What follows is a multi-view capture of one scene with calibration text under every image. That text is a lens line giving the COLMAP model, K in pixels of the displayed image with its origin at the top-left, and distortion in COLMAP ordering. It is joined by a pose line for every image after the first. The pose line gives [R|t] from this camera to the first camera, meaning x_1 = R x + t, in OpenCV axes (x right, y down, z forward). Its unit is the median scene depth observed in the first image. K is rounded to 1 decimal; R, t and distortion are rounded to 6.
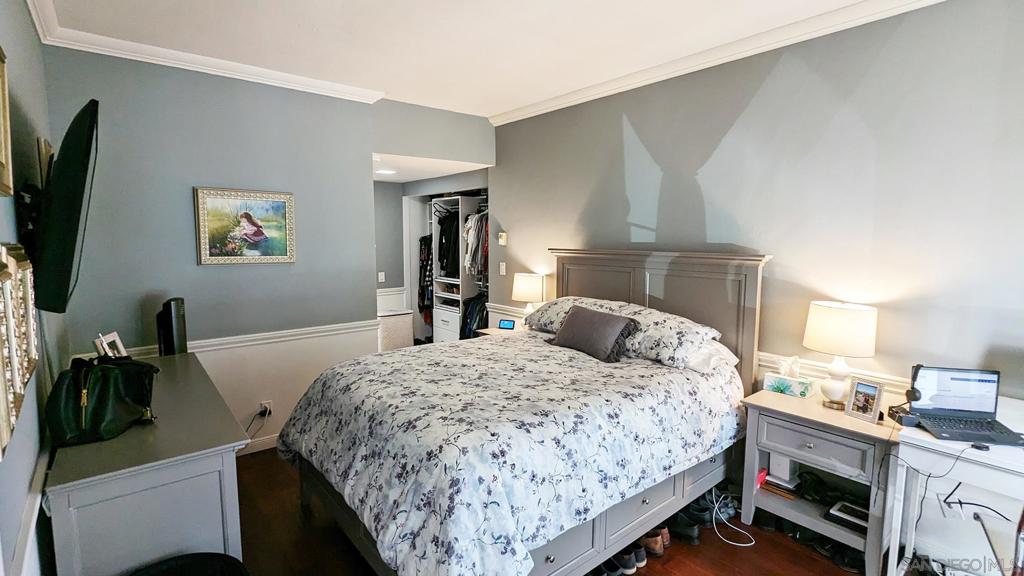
lens RADIAL K [[483.9, 0, 508.8], [0, 483.9, 290.2], [0, 0, 1]] dist [-0.002567, 0.001140]
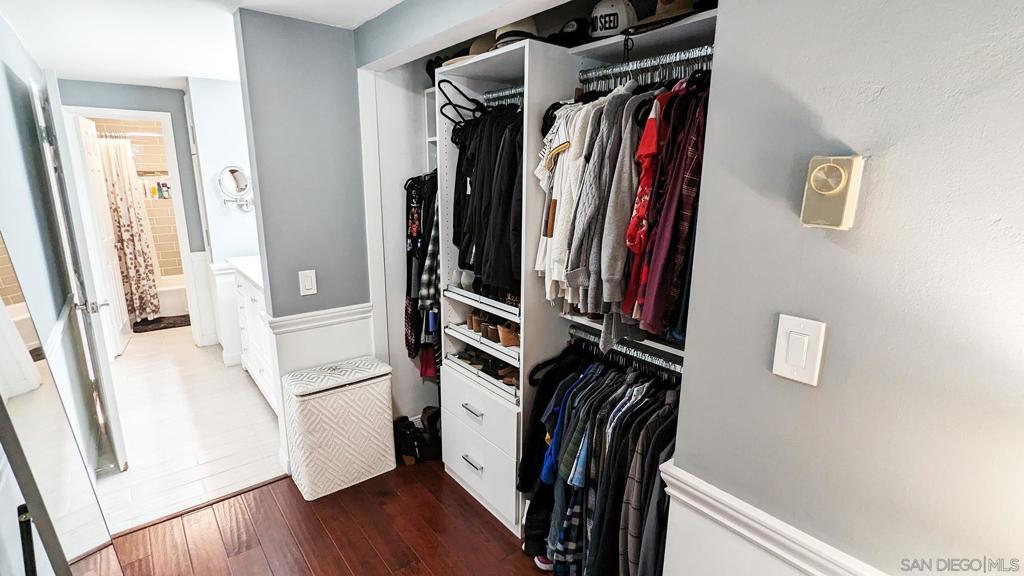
lens RADIAL K [[483.9, 0, 518.9], [0, 483.9, 276.8], [0, 0, 1]] dist [-0.002567, 0.001140]
pose [[0.999975, 0.004573, 0.005400, -0.097274], [-0.005049, 0.995769, 0.091752, -0.069891], [-0.004958, -0.091777, 0.995767, 0.625688]]
